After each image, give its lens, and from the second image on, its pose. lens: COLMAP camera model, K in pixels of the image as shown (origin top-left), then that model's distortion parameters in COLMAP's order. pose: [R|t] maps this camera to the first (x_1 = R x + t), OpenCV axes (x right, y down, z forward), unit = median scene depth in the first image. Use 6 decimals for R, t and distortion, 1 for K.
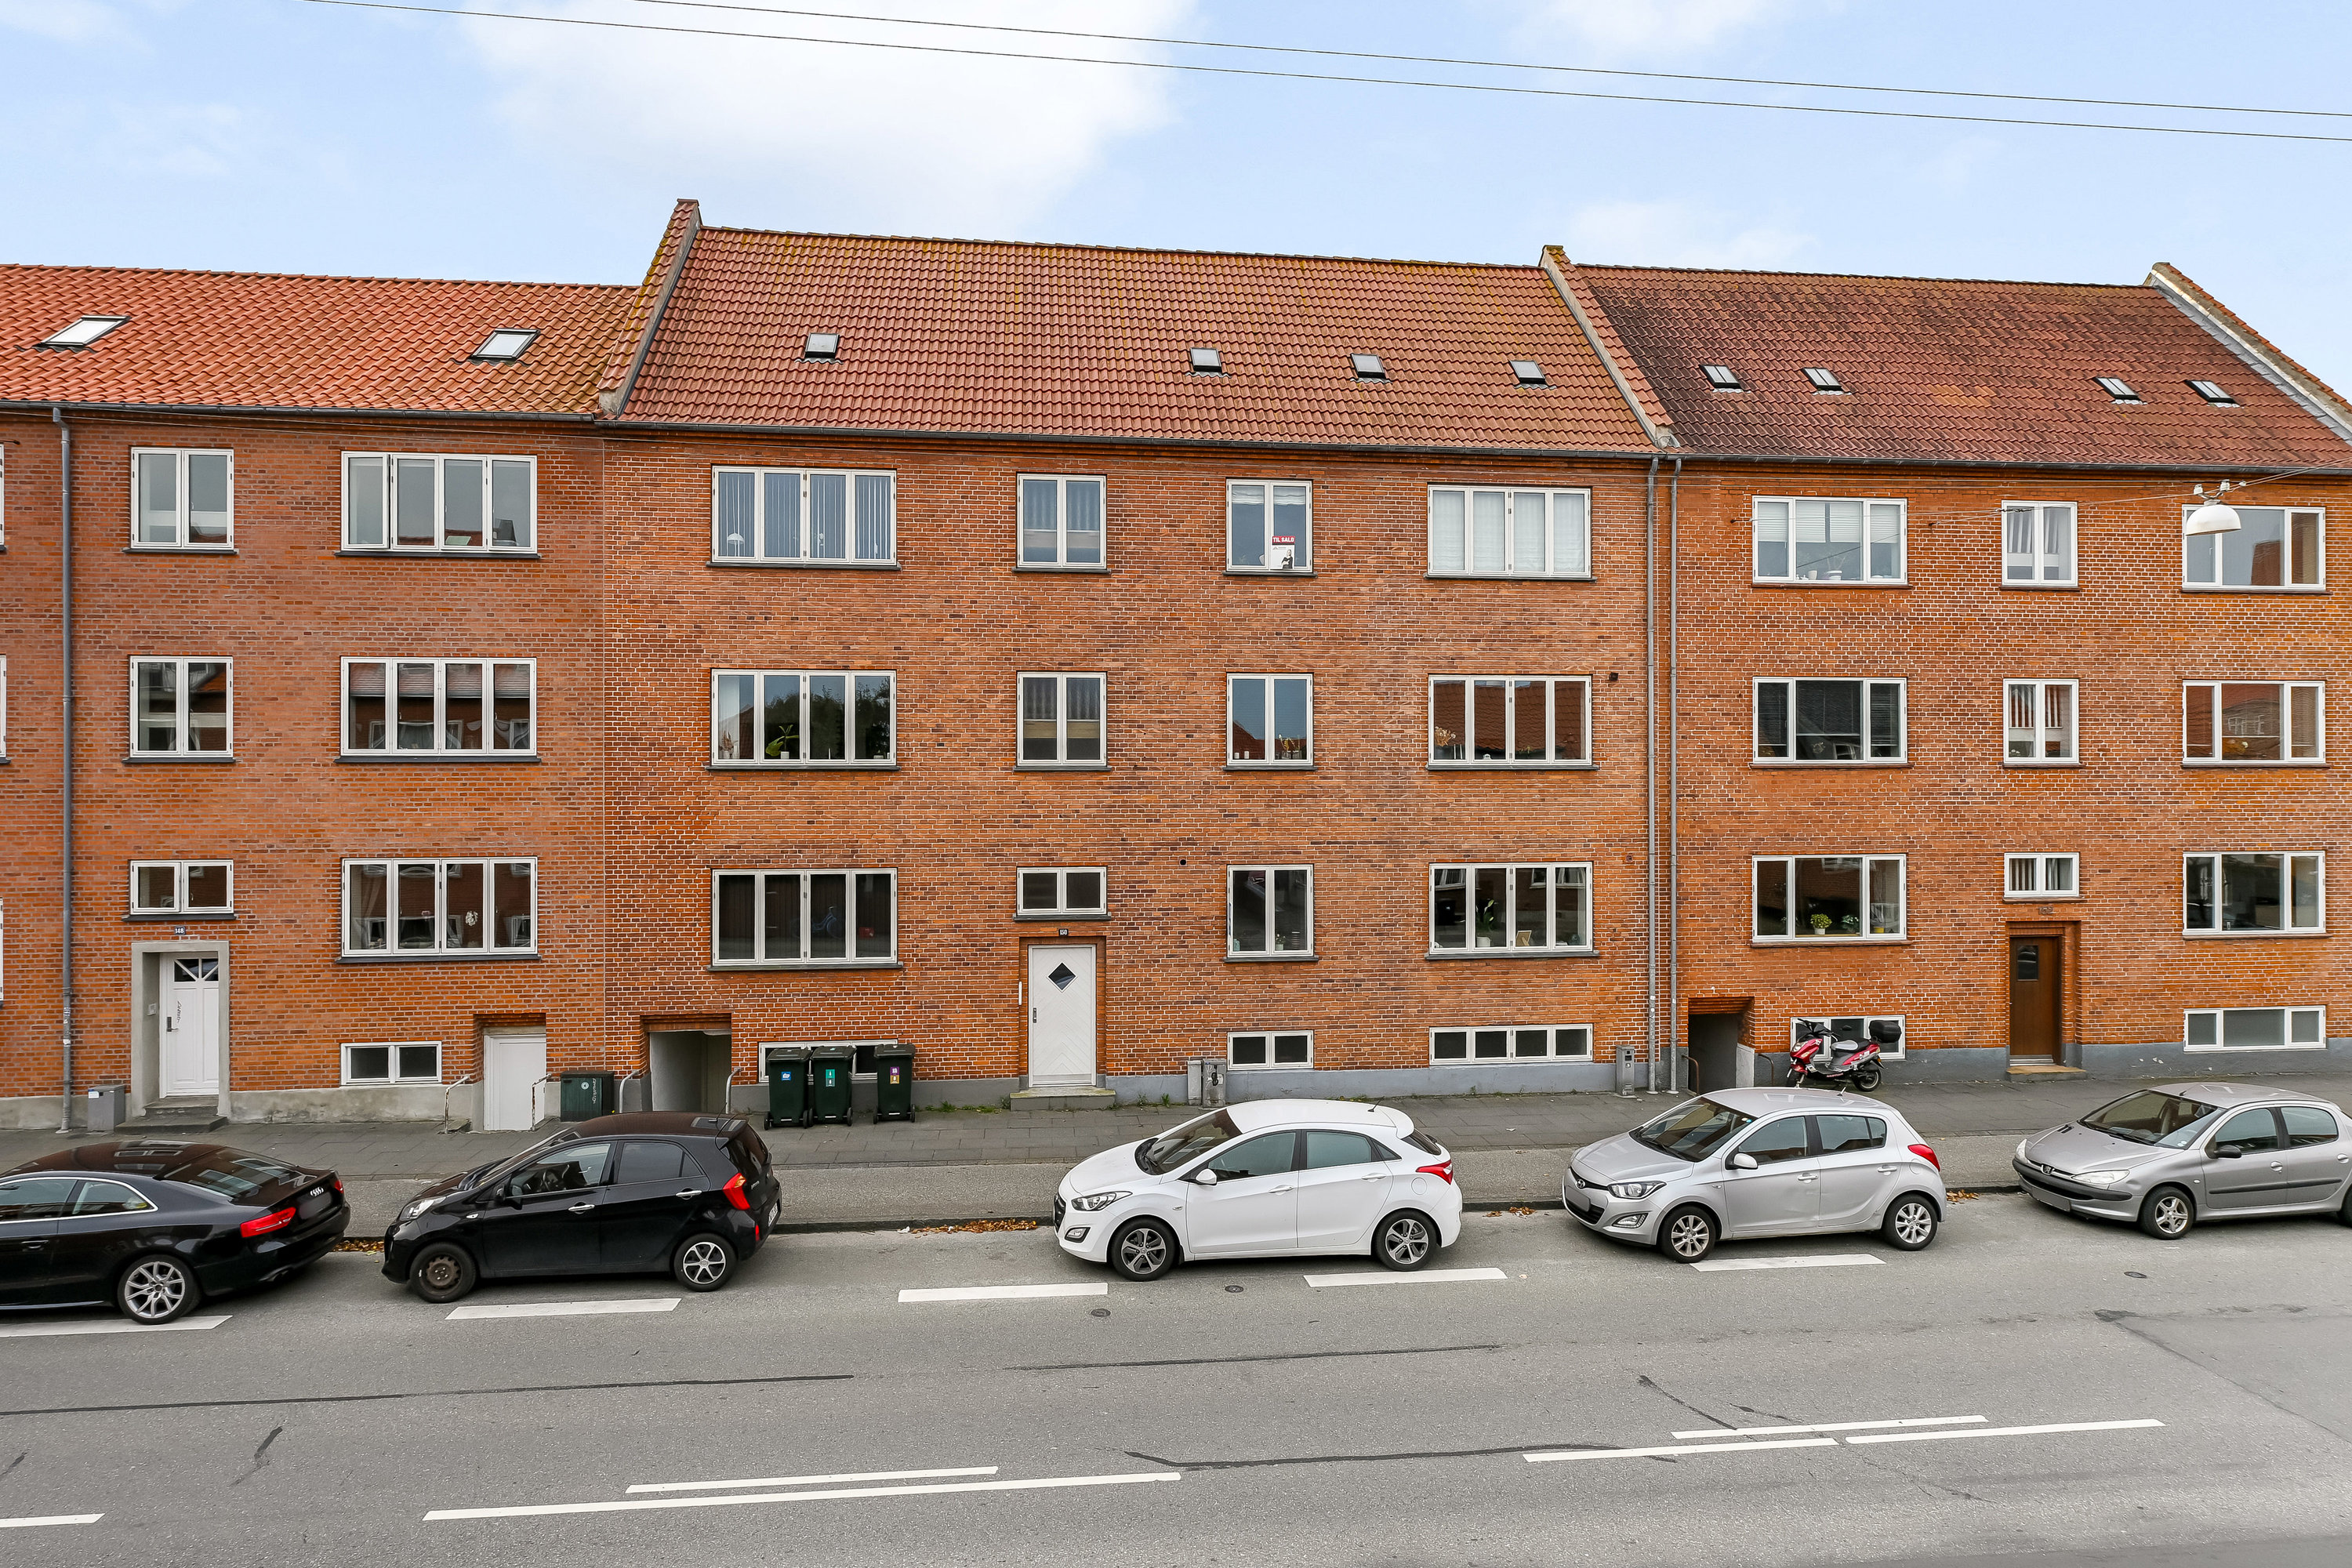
lens RADIAL K [[1265.3, 0, 1176.0], [0, 1265.3, 784.0], [0, 0, 1]] dist [-0.002530, -0.000002]
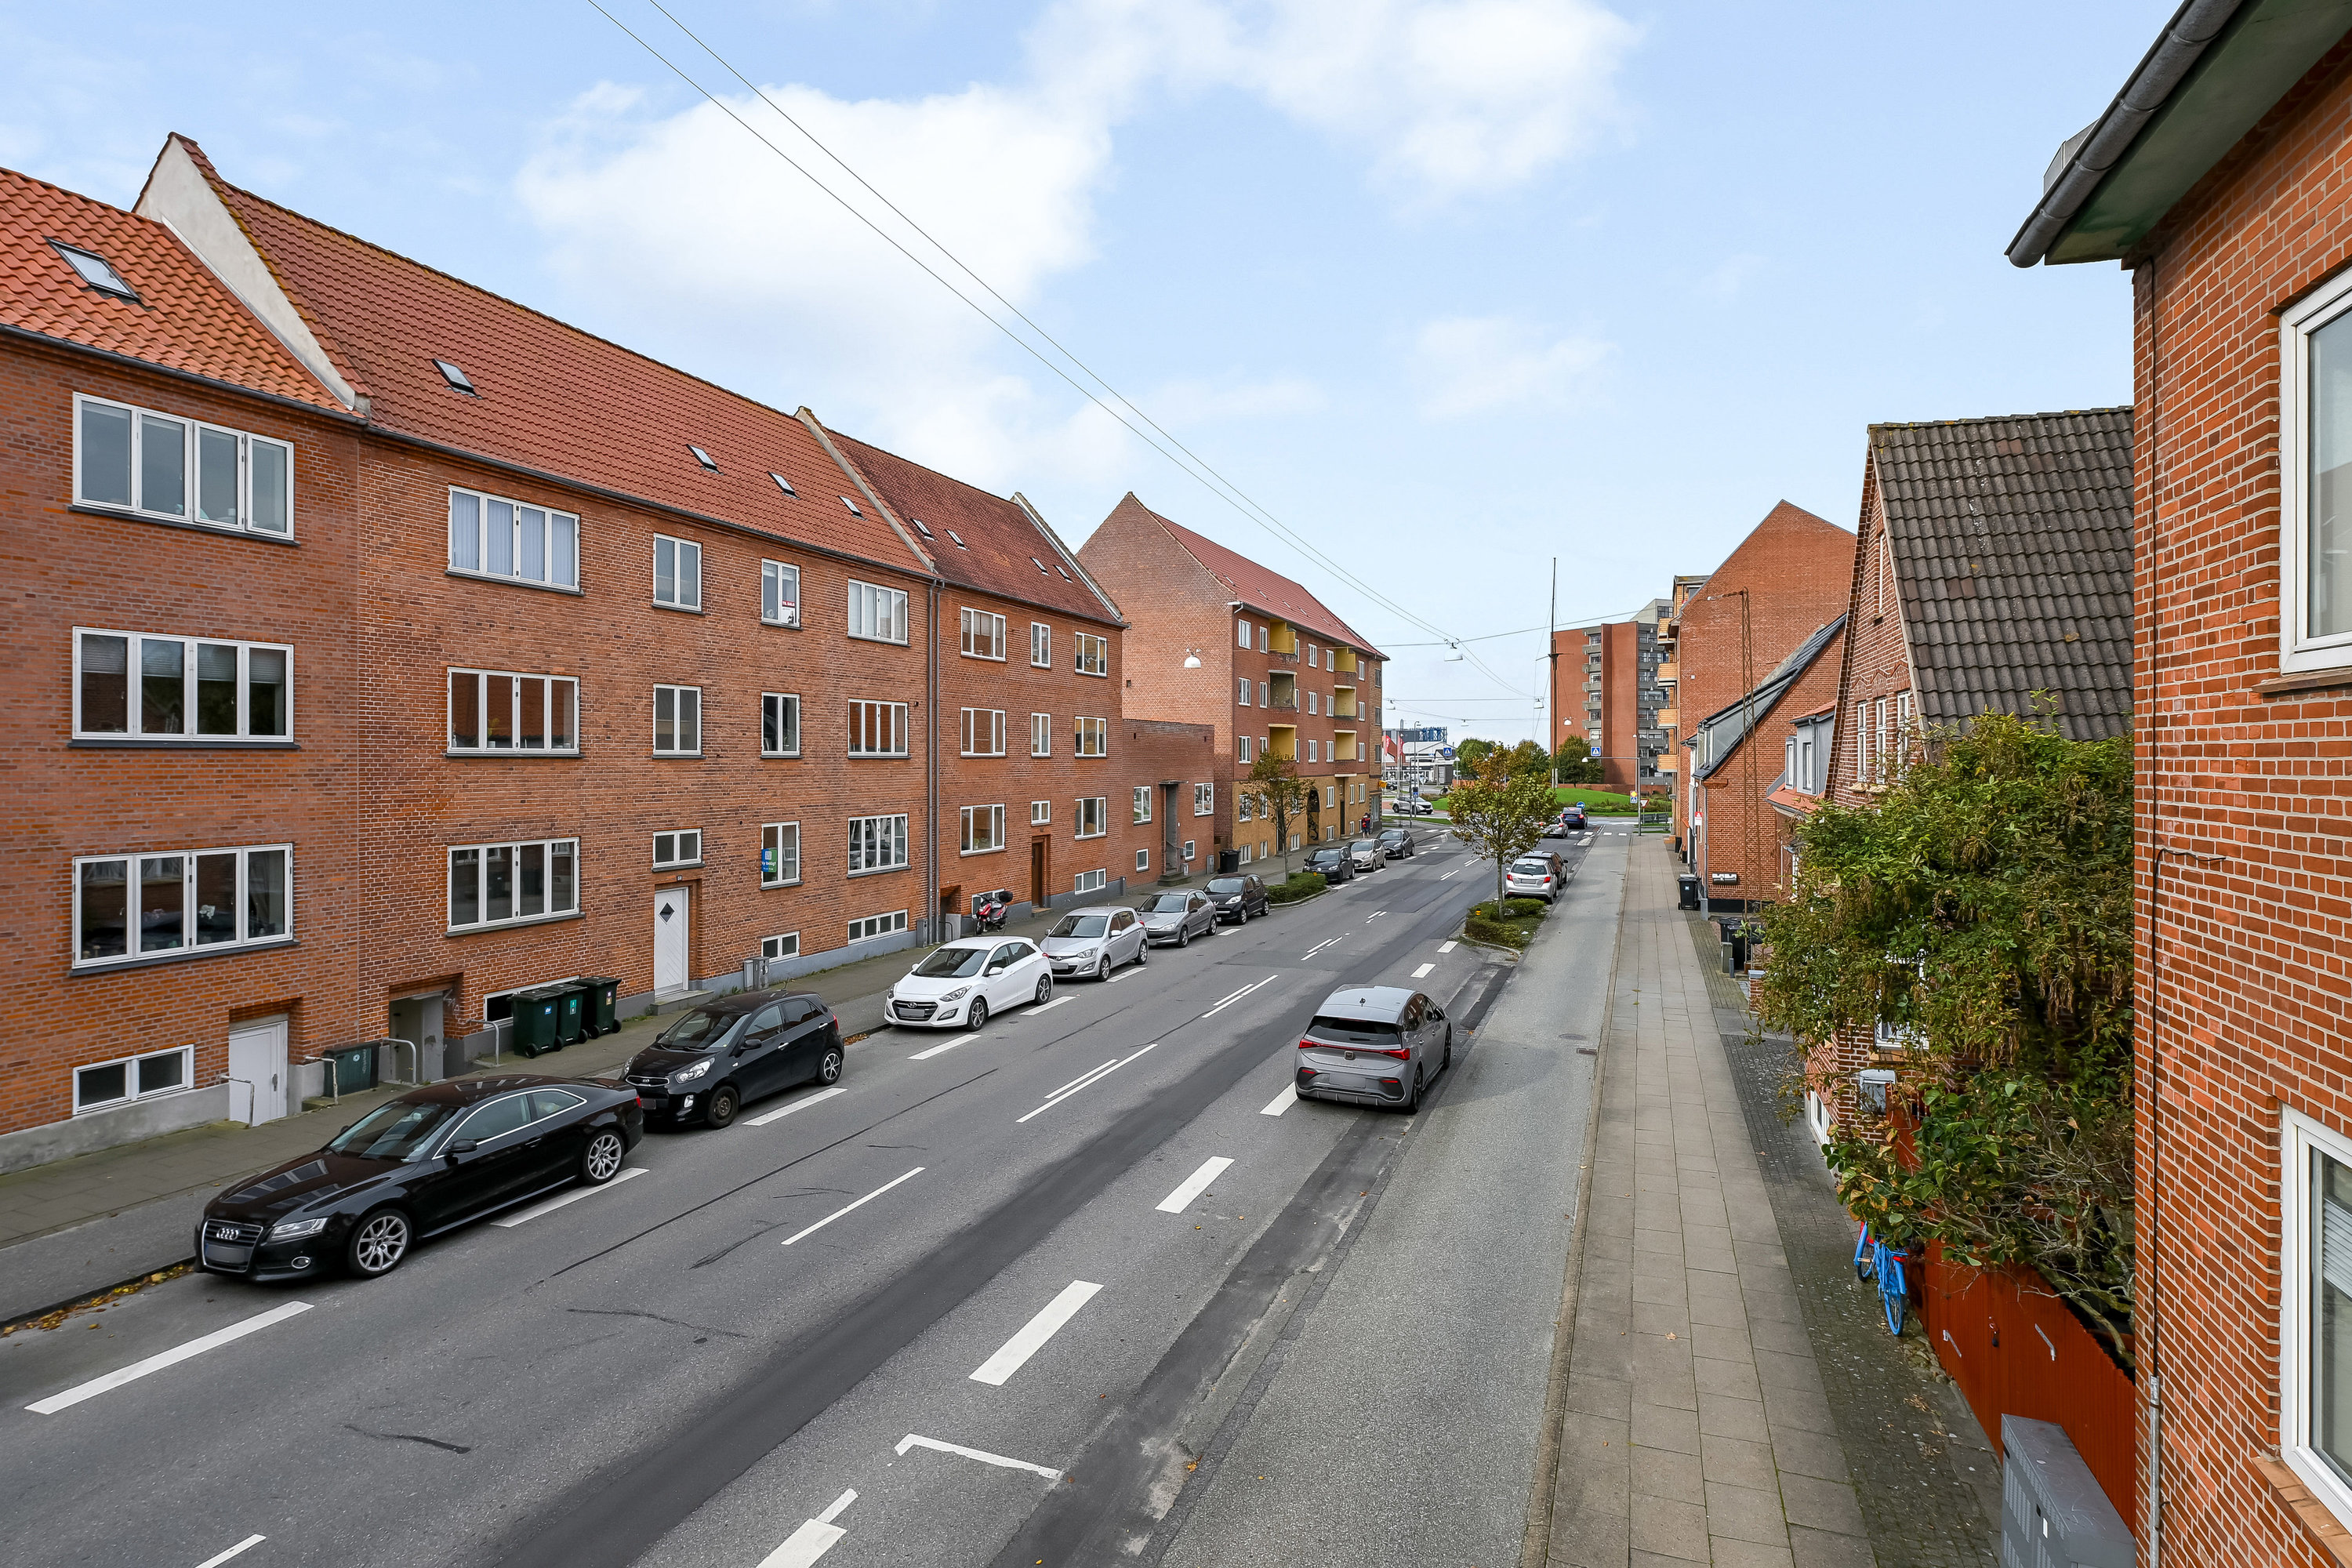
lens RADIAL K [[1265.3, 0, 1176.0], [0, 1265.3, 784.0], [0, 0, 1]] dist [-0.002530, -0.000002]
pose [[0.440748, -0.015094, 0.897504, -1.092984], [-0.000945, 0.999850, 0.017280, -0.007239], [-0.897631, -0.008464, 0.440667, -0.070445]]
